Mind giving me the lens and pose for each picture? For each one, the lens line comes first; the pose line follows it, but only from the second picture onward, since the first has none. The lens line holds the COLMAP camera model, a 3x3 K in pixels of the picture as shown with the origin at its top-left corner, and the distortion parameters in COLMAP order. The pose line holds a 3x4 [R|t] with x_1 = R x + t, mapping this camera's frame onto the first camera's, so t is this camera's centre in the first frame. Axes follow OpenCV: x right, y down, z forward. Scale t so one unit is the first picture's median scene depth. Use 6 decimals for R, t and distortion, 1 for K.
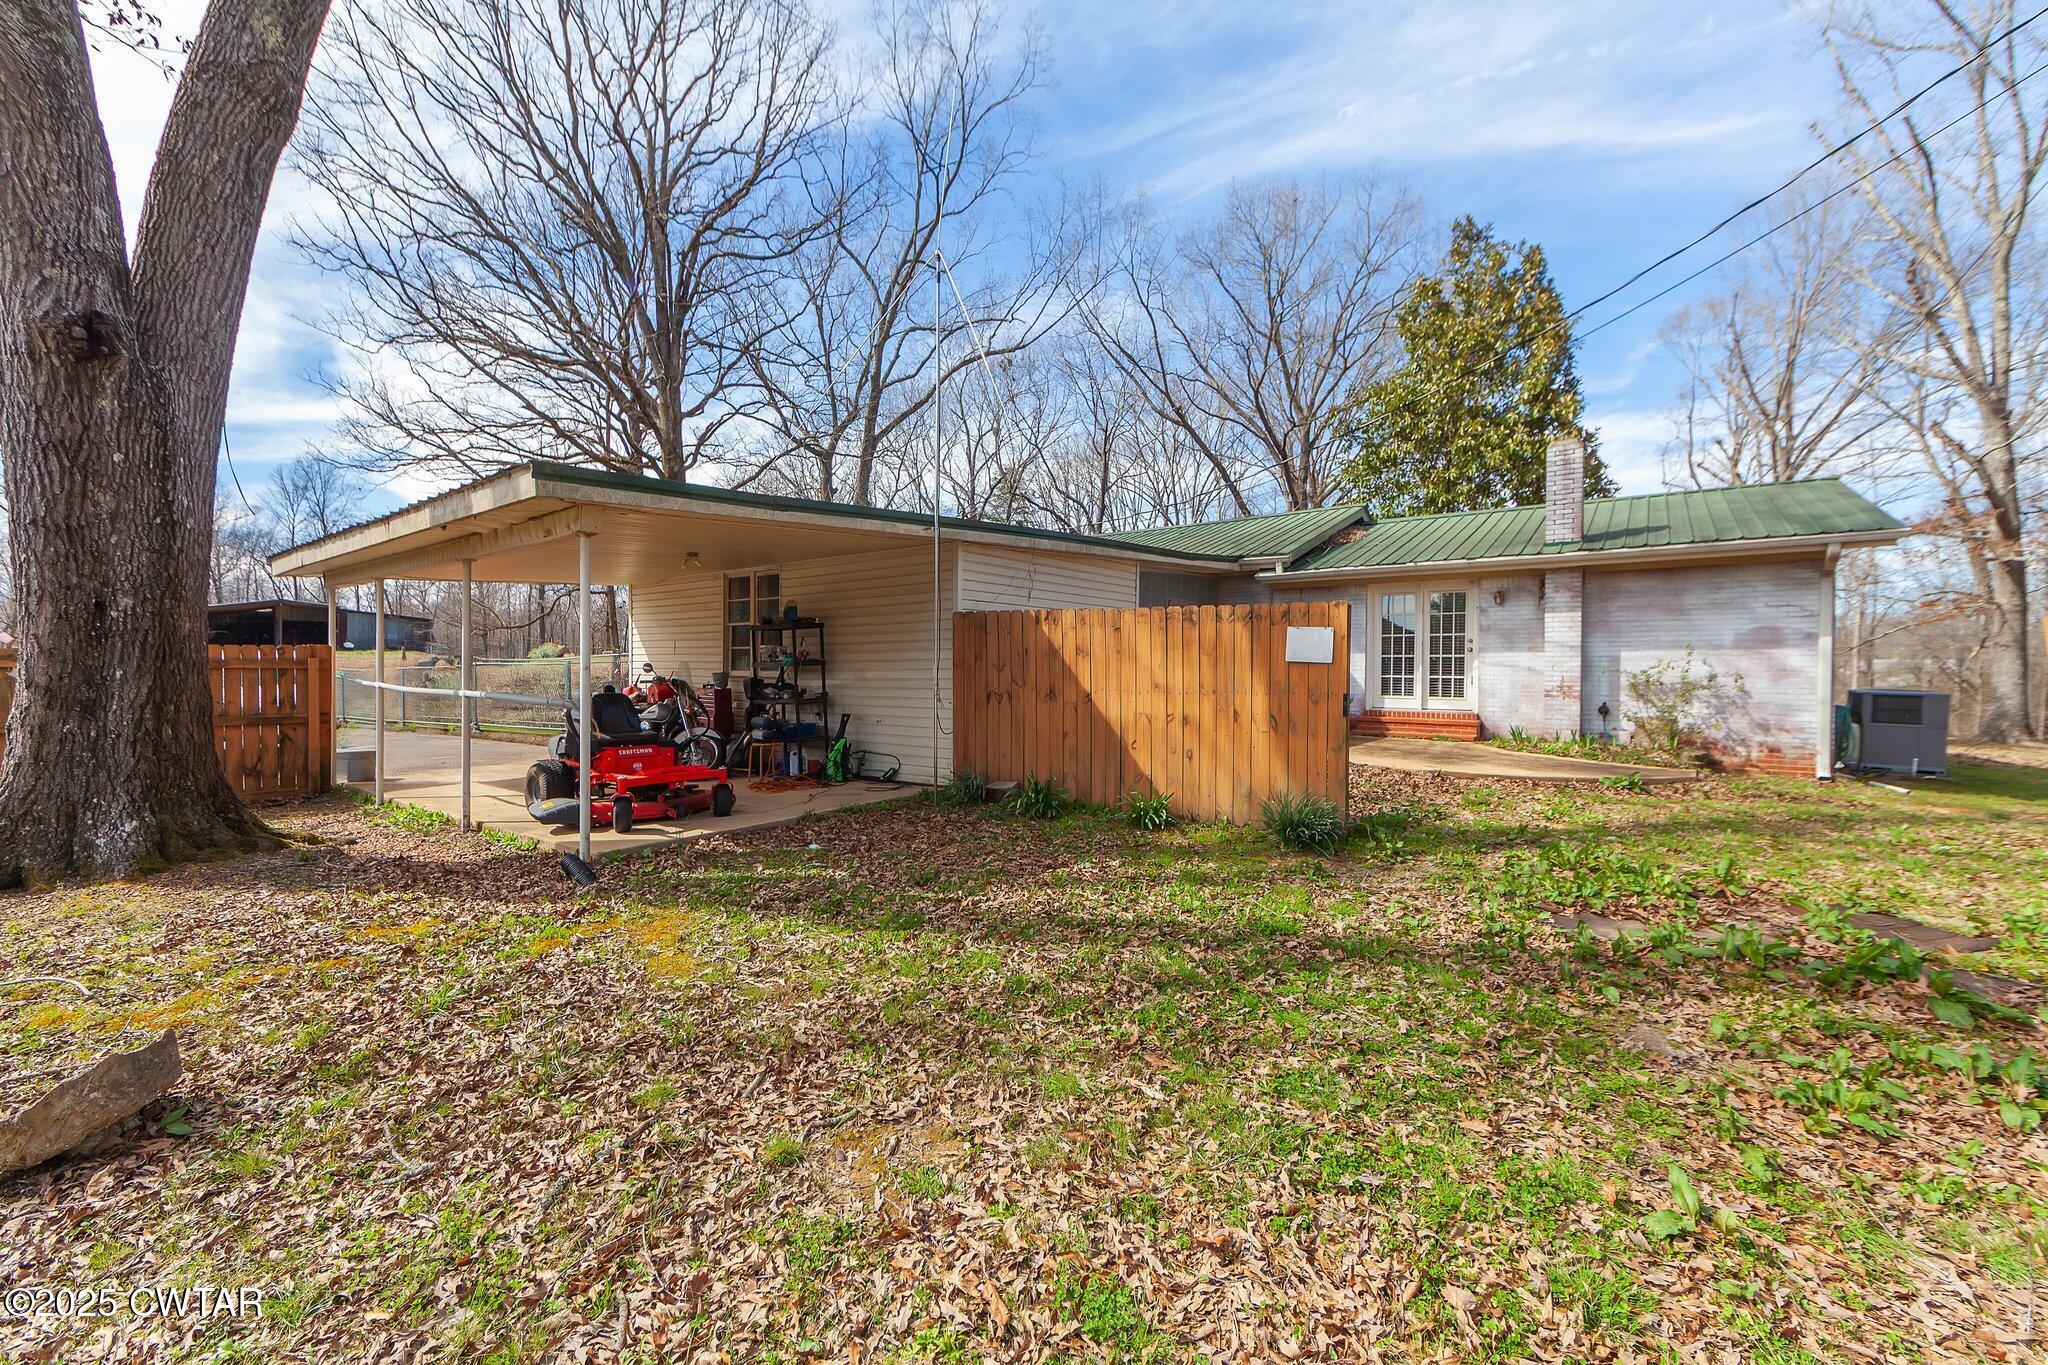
lens RADIAL K [[806.6, 0, 1022.0], [0, 806.6, 679.9], [0, 0, 1]] dist [0.001727, 0.000084]
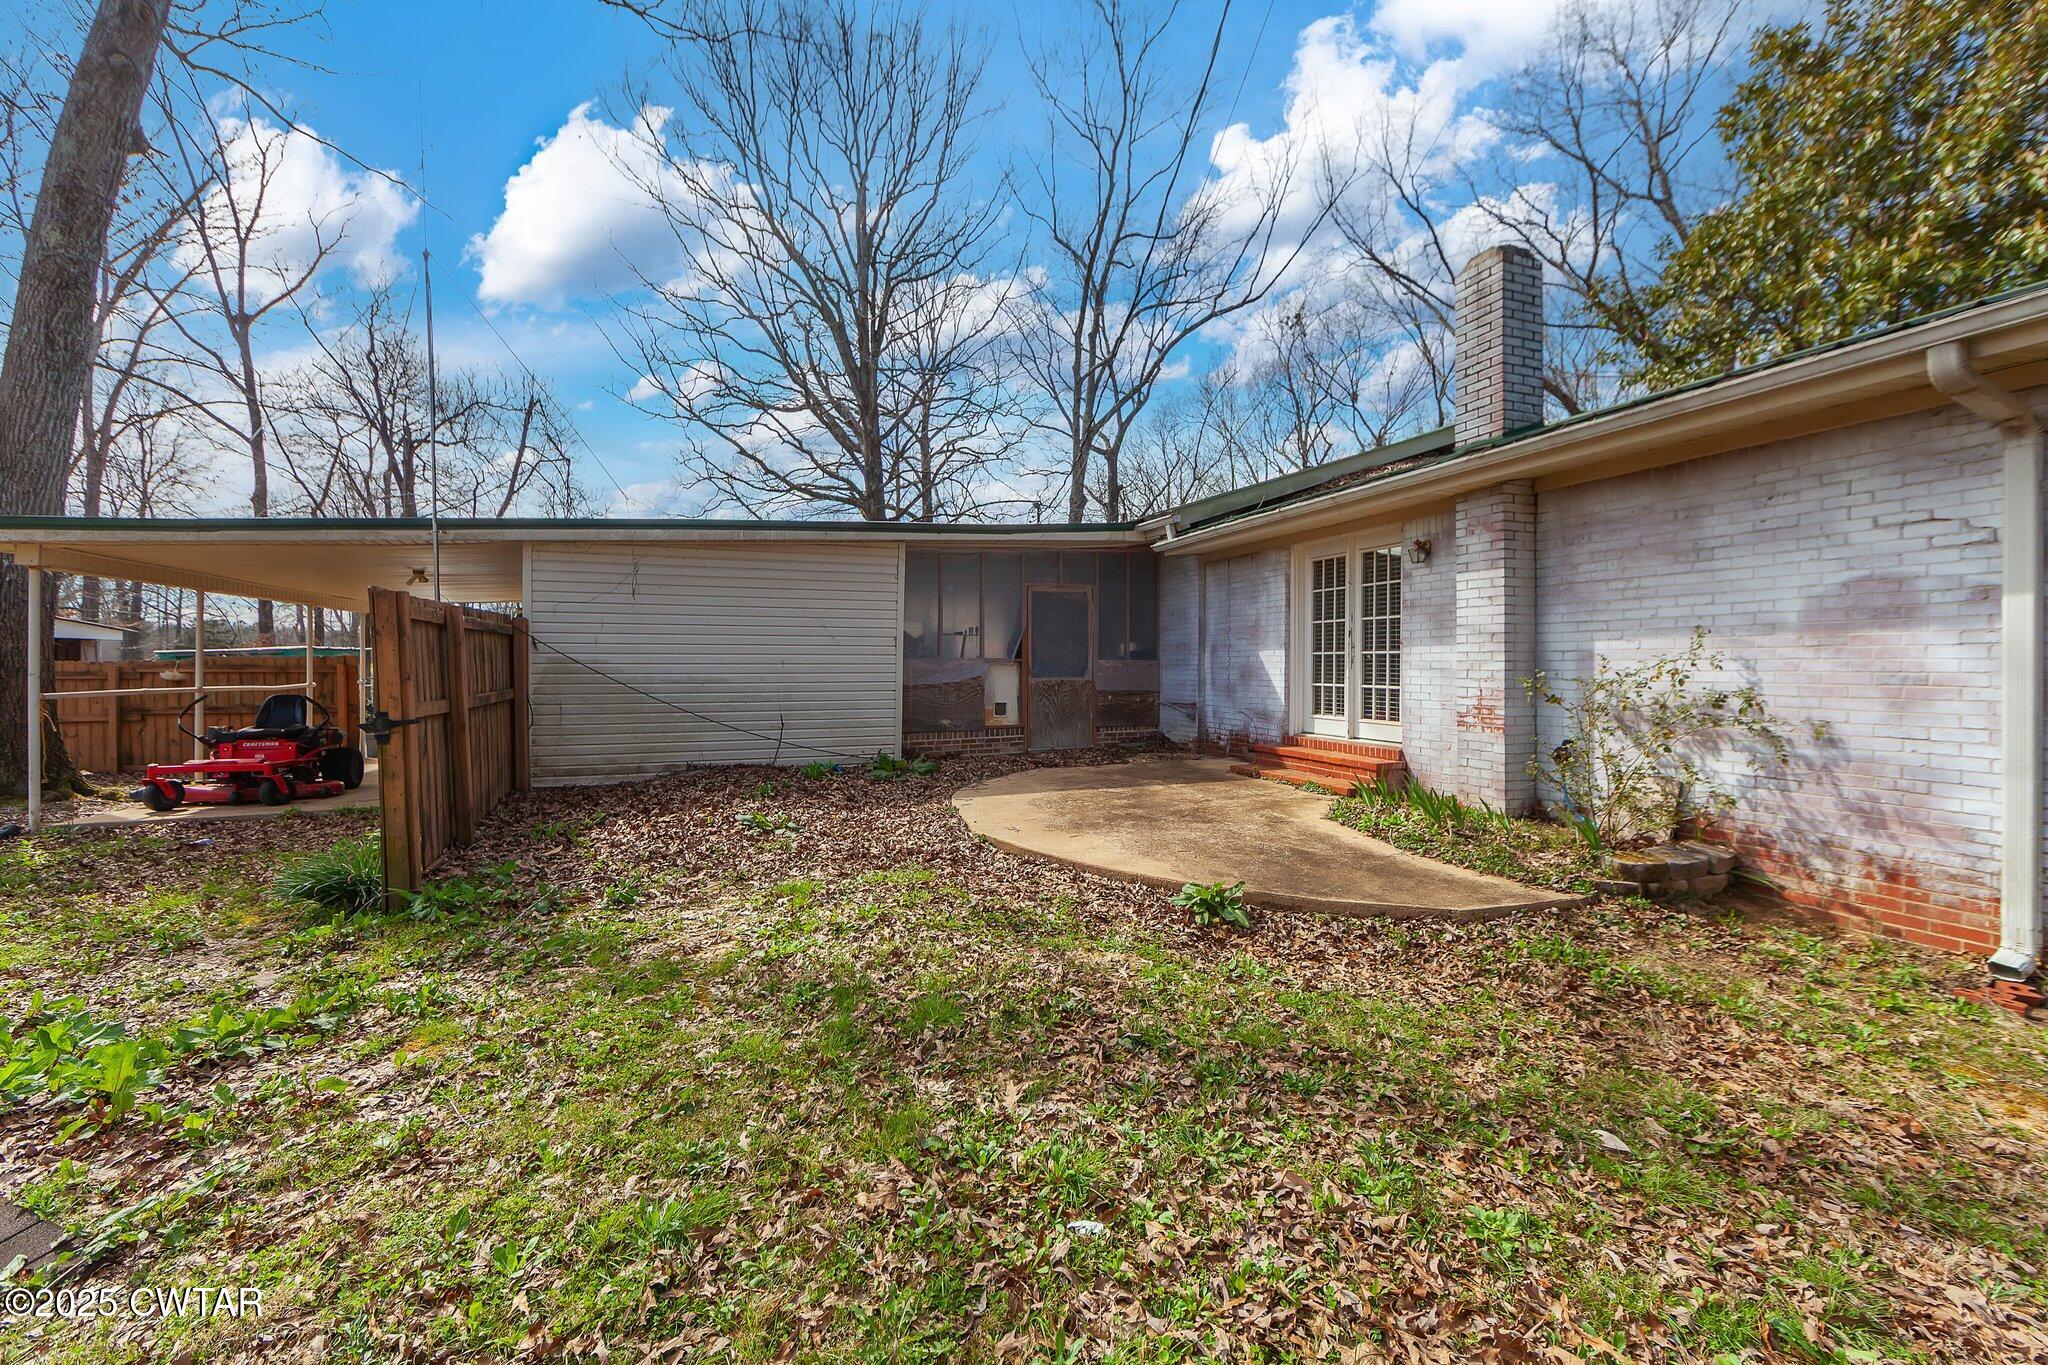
lens RADIAL K [[806.6, 0, 1023.3], [0, 806.6, 674.9], [0, 0, 1]] dist [0.001727, 0.000084]
pose [[0.852230, 0.002834, -0.523160, 0.662406], [-0.005491, 0.999979, -0.003527, -0.009779], [0.523139, 0.005879, 0.852227, 0.362435]]
